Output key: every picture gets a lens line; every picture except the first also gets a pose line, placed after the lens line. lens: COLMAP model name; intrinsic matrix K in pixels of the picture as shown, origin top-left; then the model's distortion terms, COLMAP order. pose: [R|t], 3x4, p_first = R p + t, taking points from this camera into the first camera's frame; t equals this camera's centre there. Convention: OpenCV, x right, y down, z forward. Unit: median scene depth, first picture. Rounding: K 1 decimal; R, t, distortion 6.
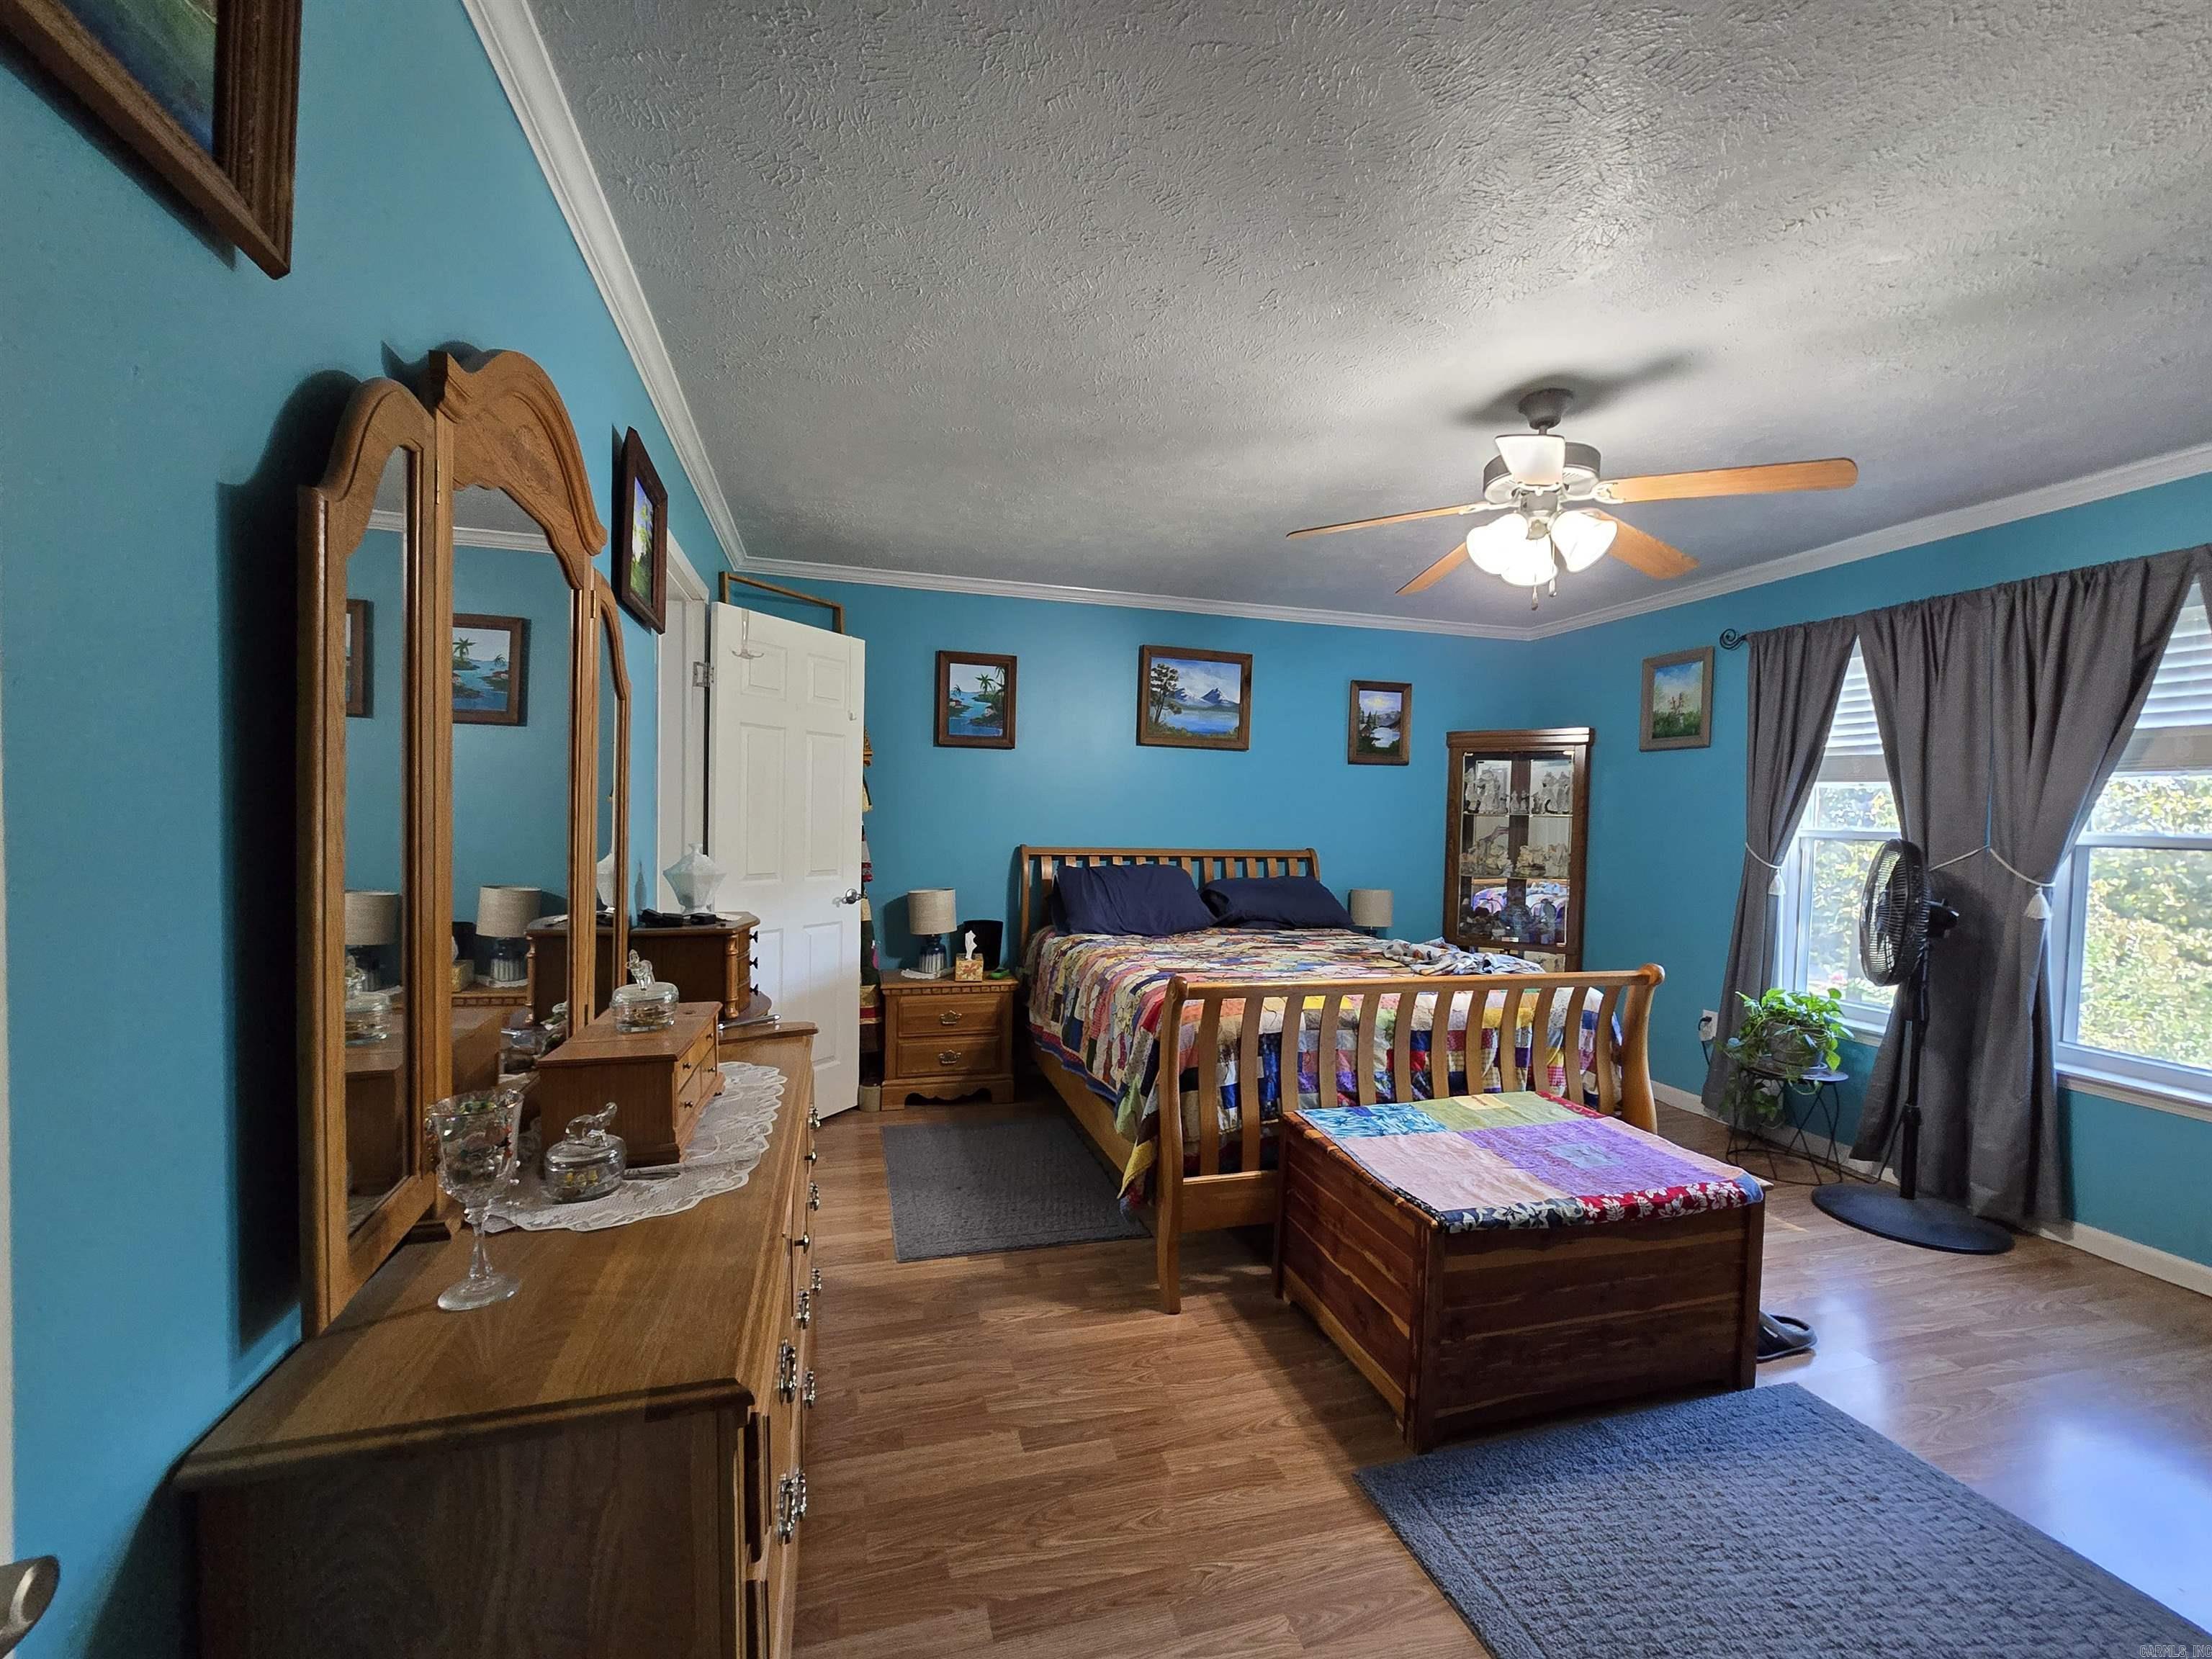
lens RADIAL K [[908.8, 0, 1106.3], [0, 908.8, 843.3], [0, 0, 1]] dist [-0.006820, 0.003508]
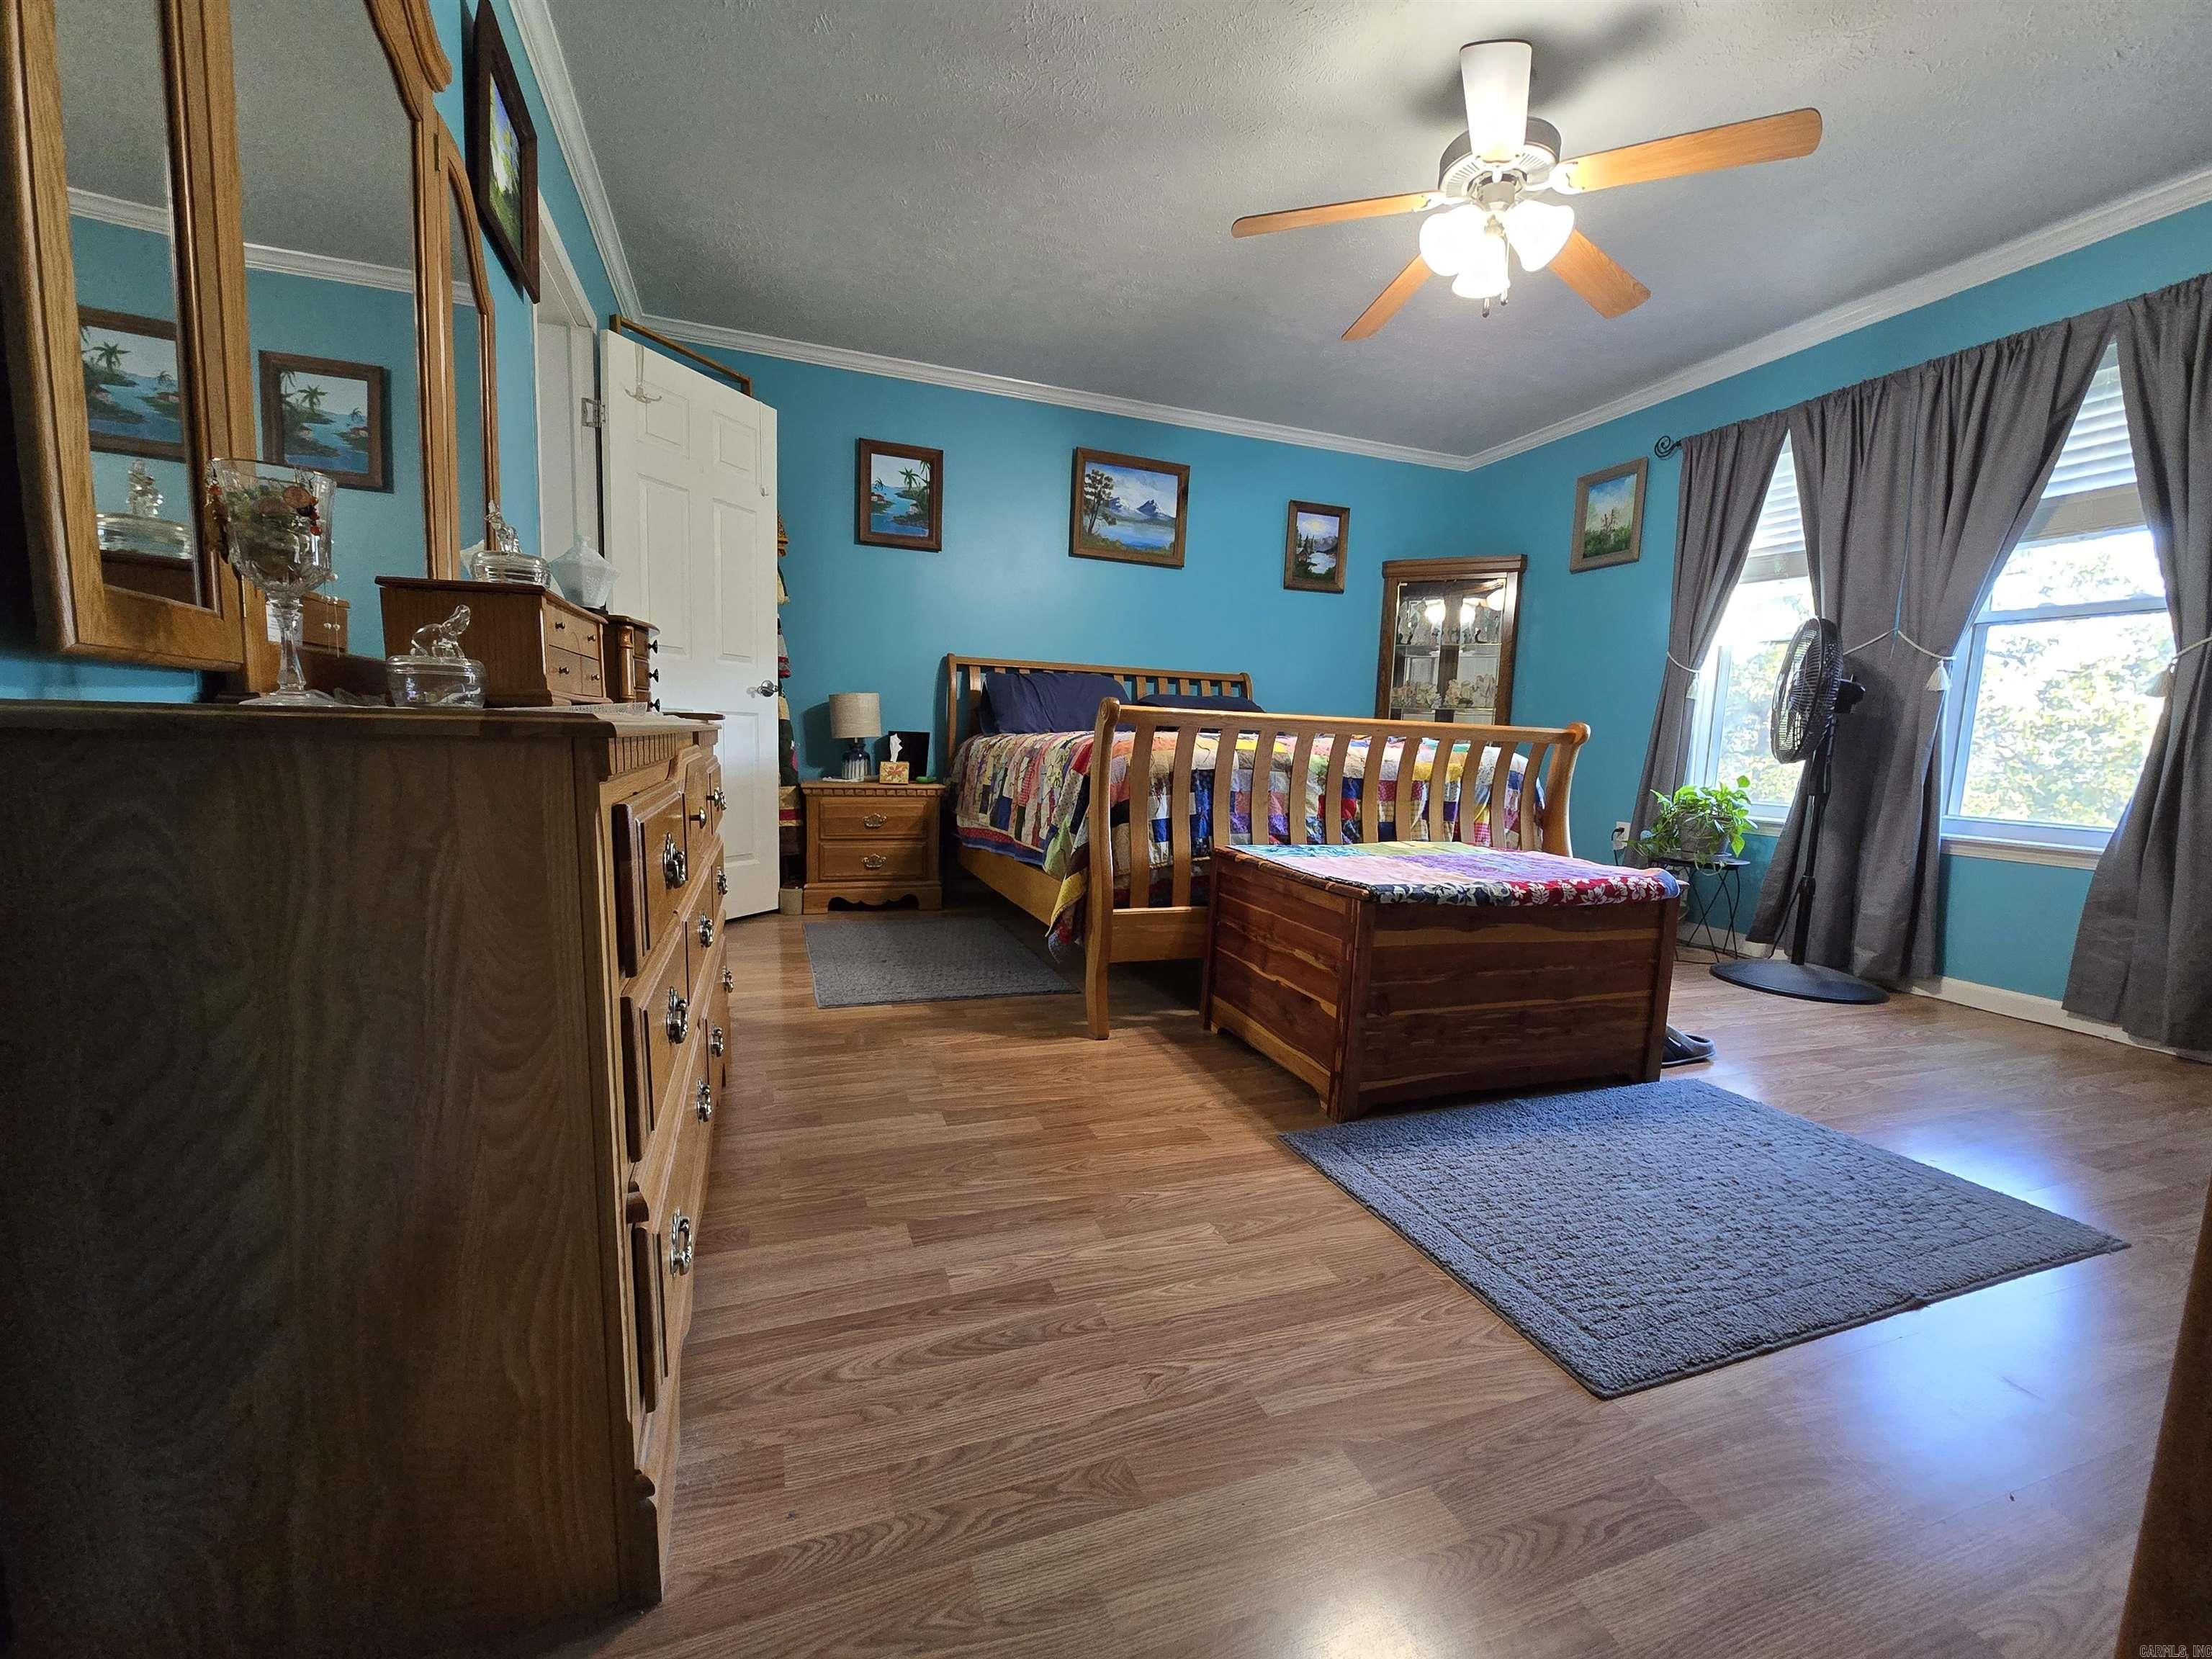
lens RADIAL K [[906.4, 0, 1106.0], [0, 906.4, 829.5], [0, 0, 1]] dist [-0.001186, -0.000101]
pose [[0.997197, 0.005173, 0.074643, 0.003187], [-0.011383, 0.996483, 0.083023, 0.167332], [-0.073951, -0.083640, 0.993748, 0.027285]]
